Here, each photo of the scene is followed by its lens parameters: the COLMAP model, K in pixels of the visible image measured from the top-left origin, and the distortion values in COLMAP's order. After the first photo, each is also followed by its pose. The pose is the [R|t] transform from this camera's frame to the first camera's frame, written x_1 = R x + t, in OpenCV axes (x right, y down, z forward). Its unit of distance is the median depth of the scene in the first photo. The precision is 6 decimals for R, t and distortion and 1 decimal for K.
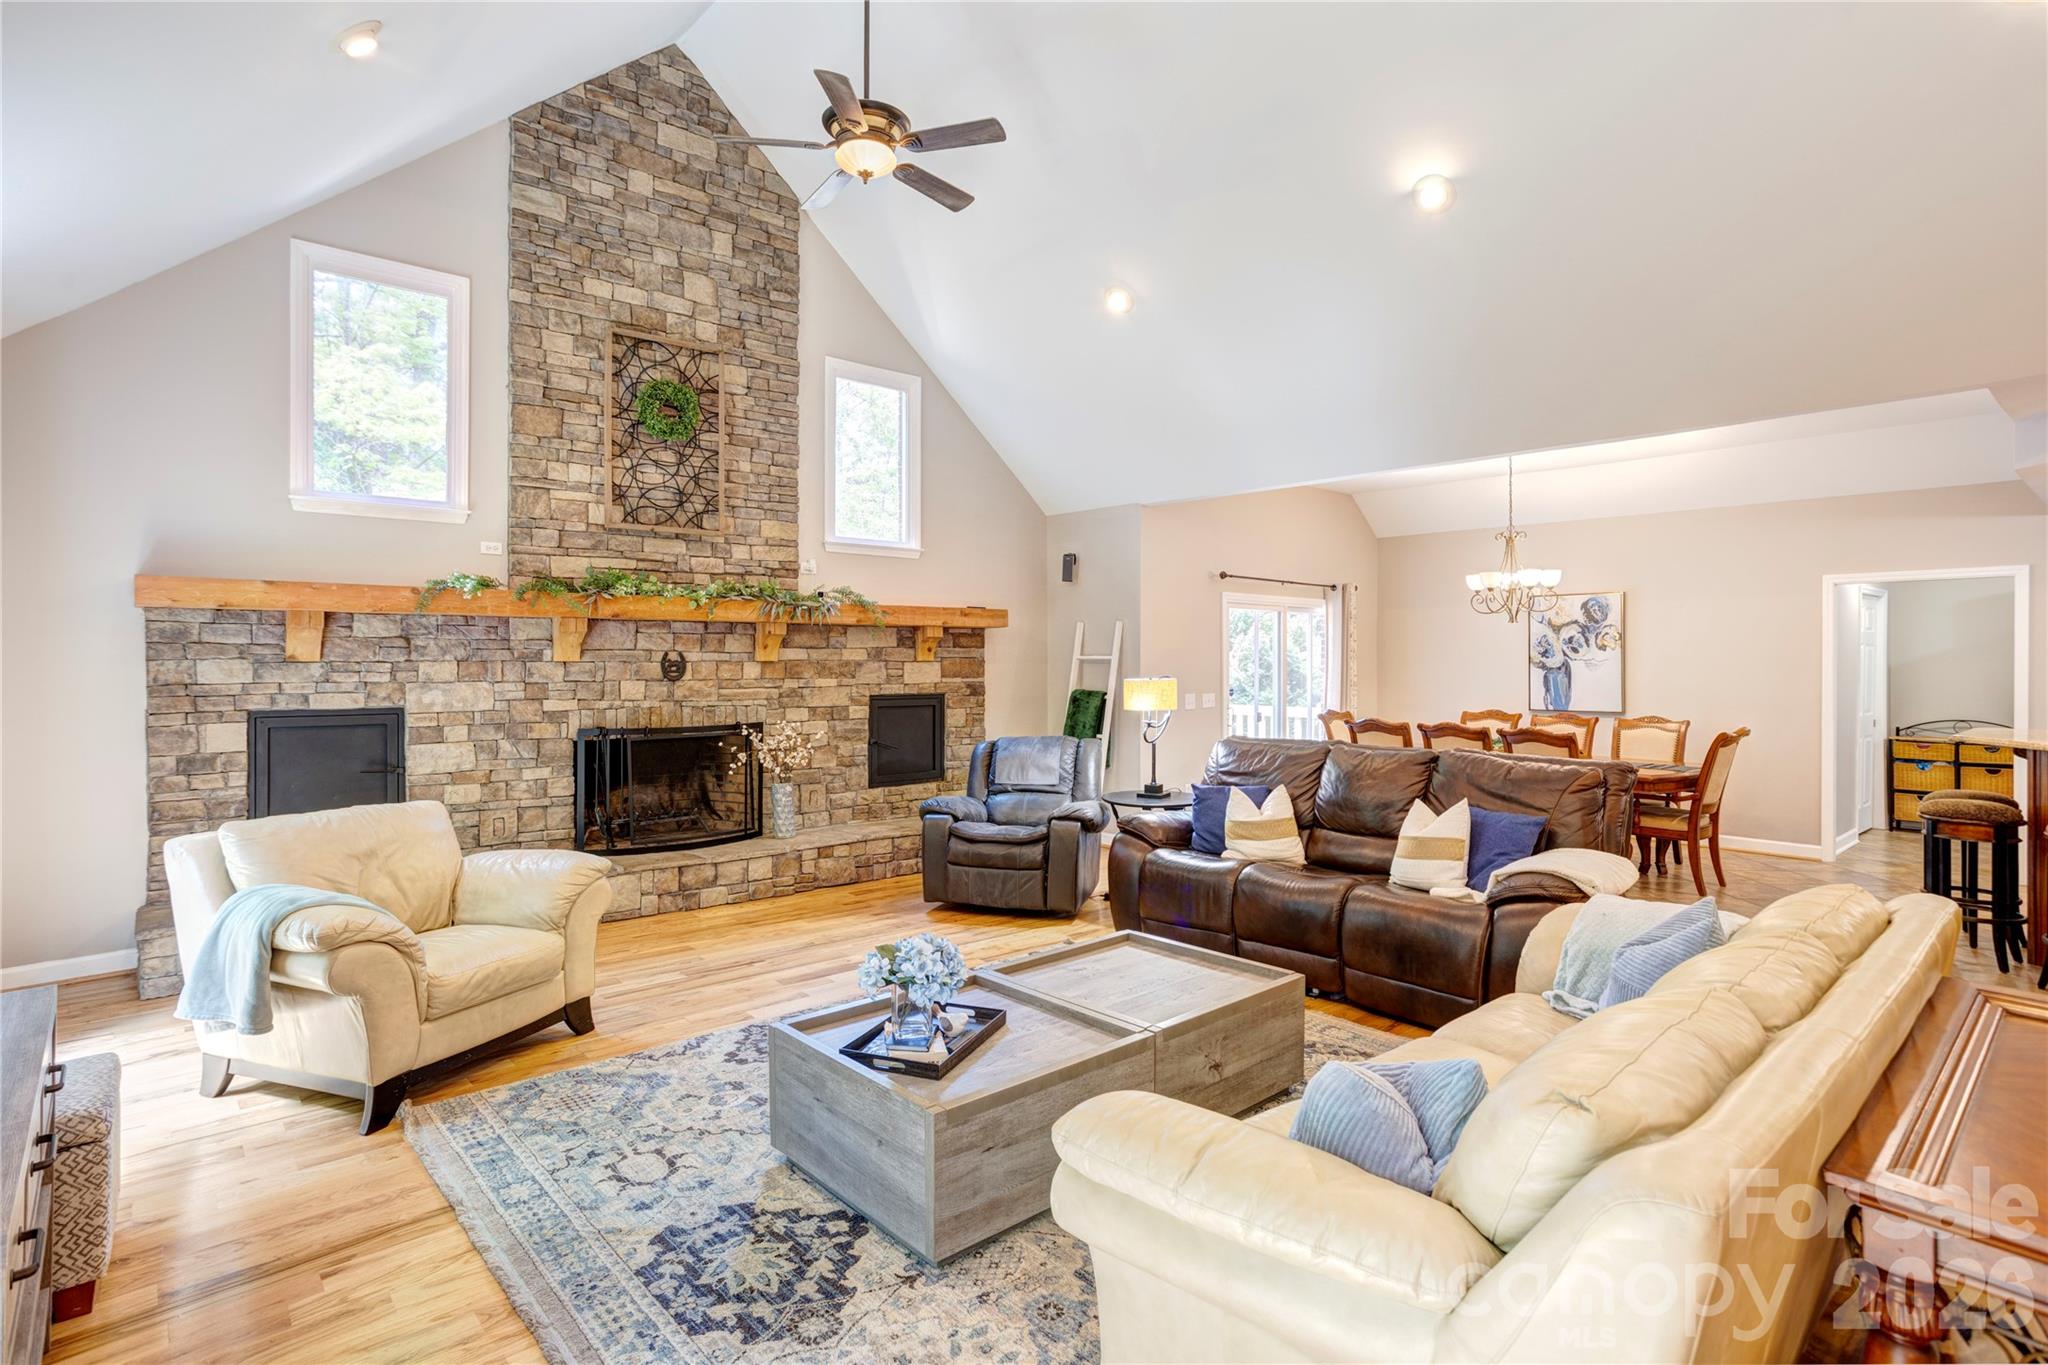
lens RADIAL K [[1085.9, 0, 1017.4], [0, 1085.9, 657.4], [0, 0, 1]] dist [-0.060012, 0.069466]
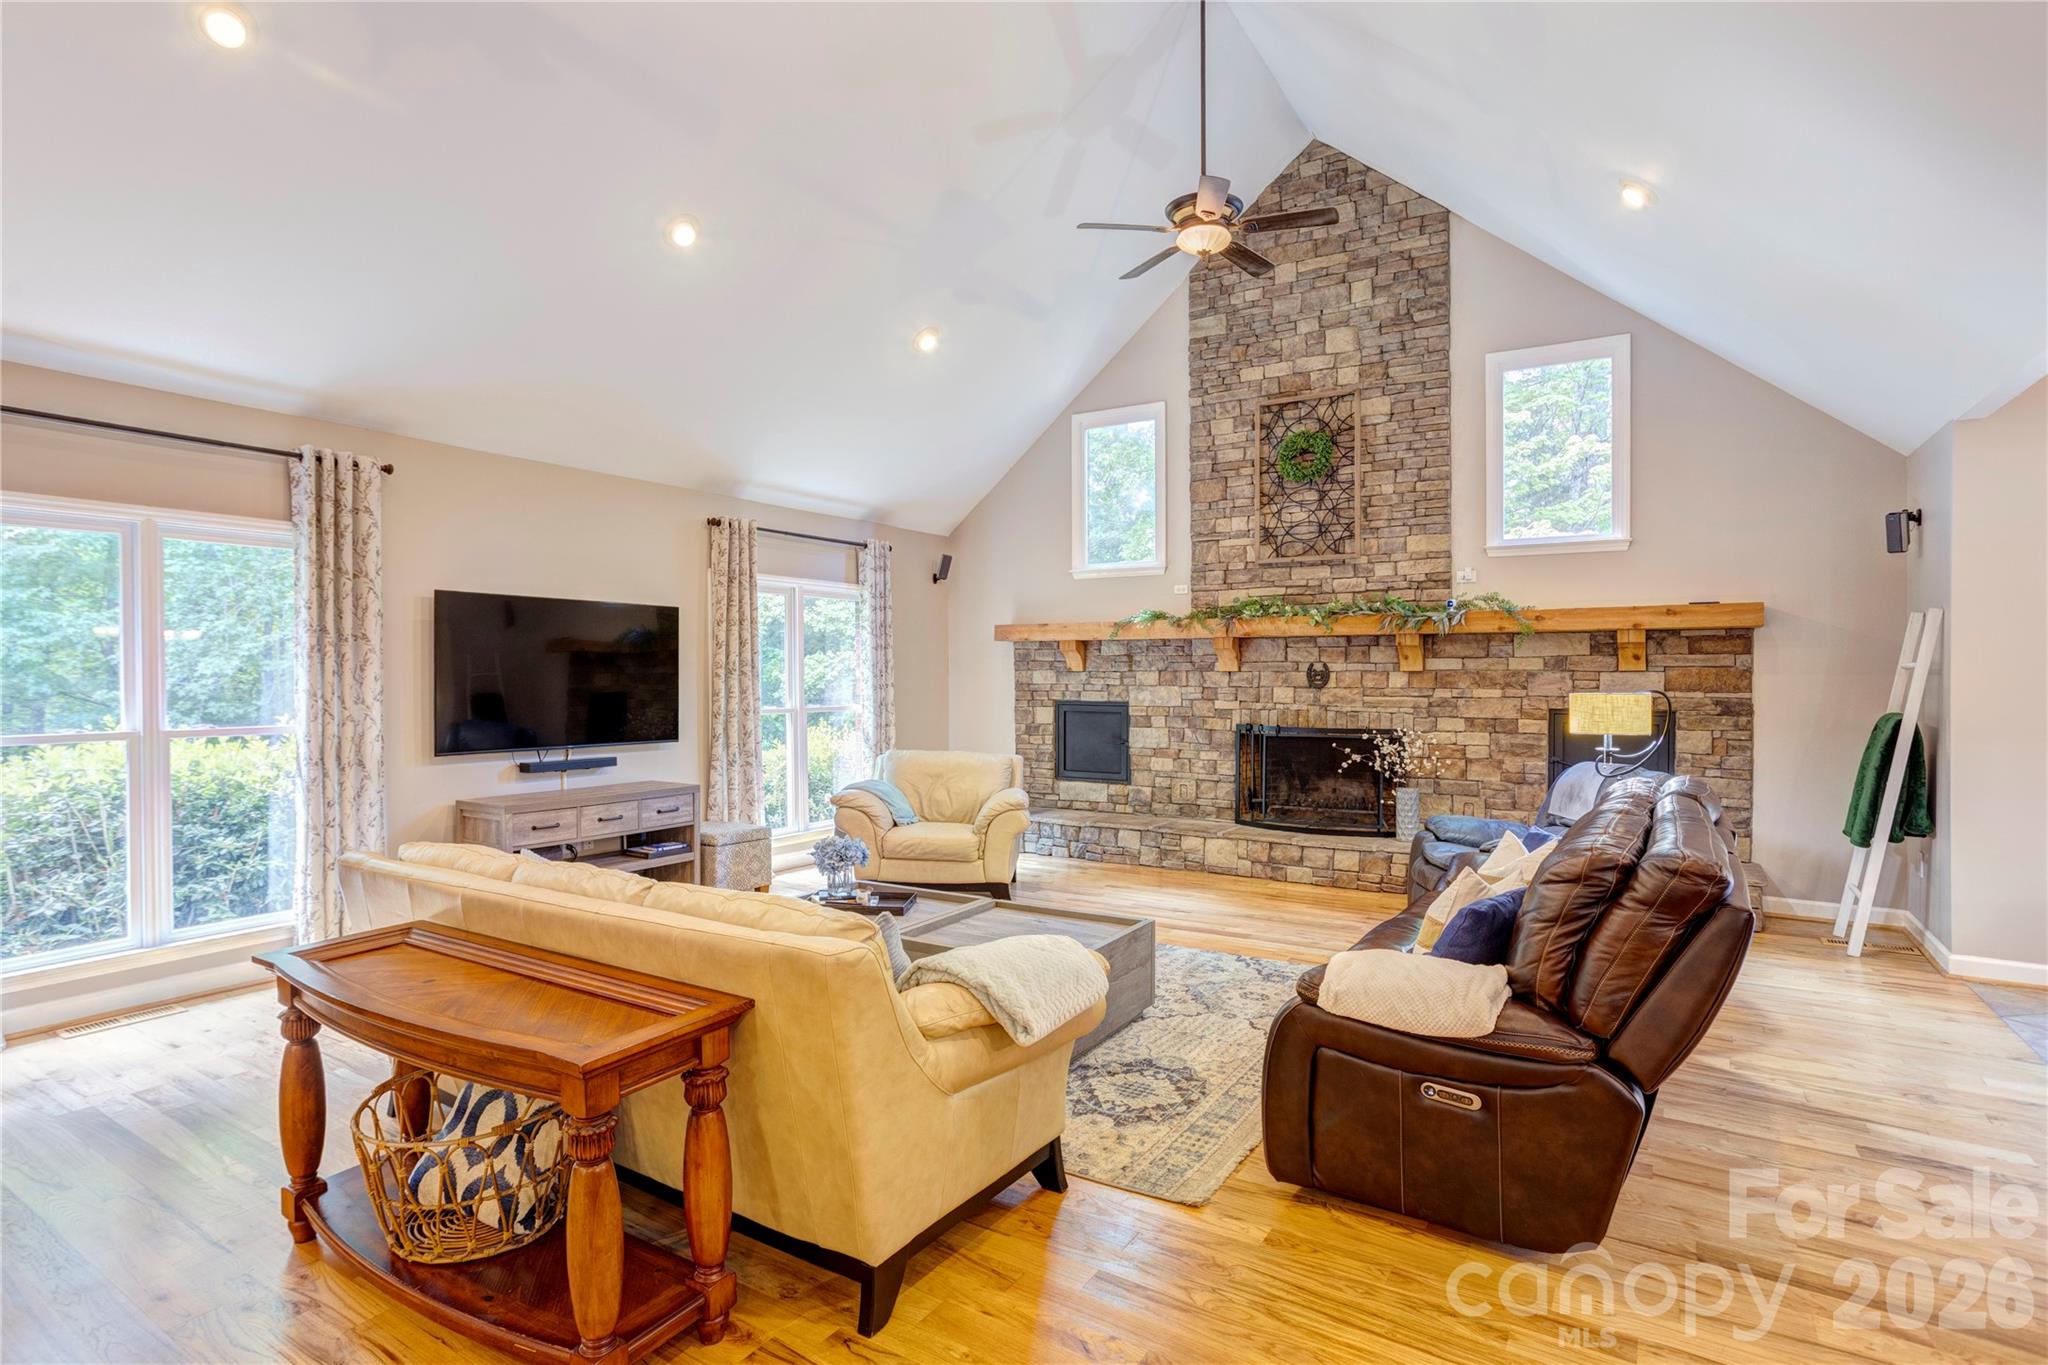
lens RADIAL K [[1055.6, 0, 974.9], [0, 1055.6, 678.6], [0, 0, 1]] dist [-0.057747, 0.041689]
pose [[0.234075, 0.003636, -0.972212, 0.700737], [0.000817, 0.999992, 0.003937, 0.006922], [0.972218, -0.001716, 0.234070, 0.384853]]
